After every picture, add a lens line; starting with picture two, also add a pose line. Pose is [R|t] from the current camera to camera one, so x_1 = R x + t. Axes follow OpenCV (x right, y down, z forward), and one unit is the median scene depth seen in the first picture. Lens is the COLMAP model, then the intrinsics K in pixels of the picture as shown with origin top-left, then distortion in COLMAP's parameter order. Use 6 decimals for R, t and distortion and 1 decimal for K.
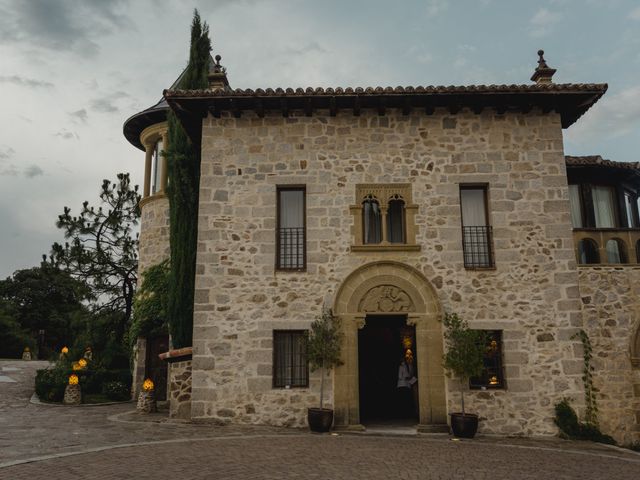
lens RADIAL K [[573.1, 0, 317.6], [0, 573.1, 239.0], [0, 0, 1]] dist [-0.020116, -0.016736]
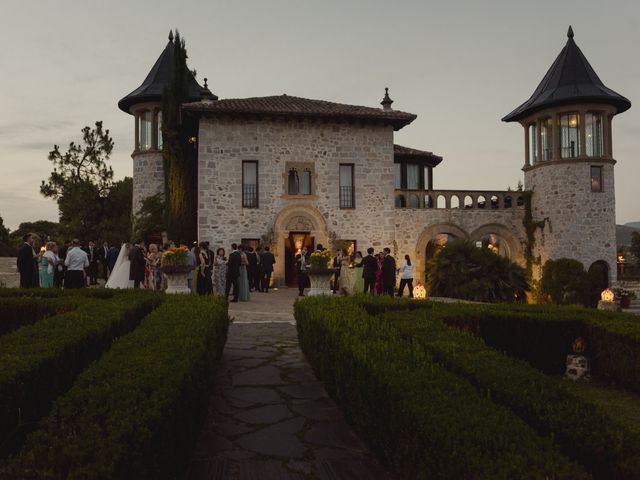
lens RADIAL K [[573.1, 0, 301.7], [0, 573.1, 243.6], [0, 0, 1]] dist [-0.020116, -0.016736]
pose [[0.979032, 0.006346, 0.203607, -0.258350], [-0.043142, 0.983301, 0.176798, -0.164443], [-0.199085, -0.181875, 0.962957, -0.848043]]
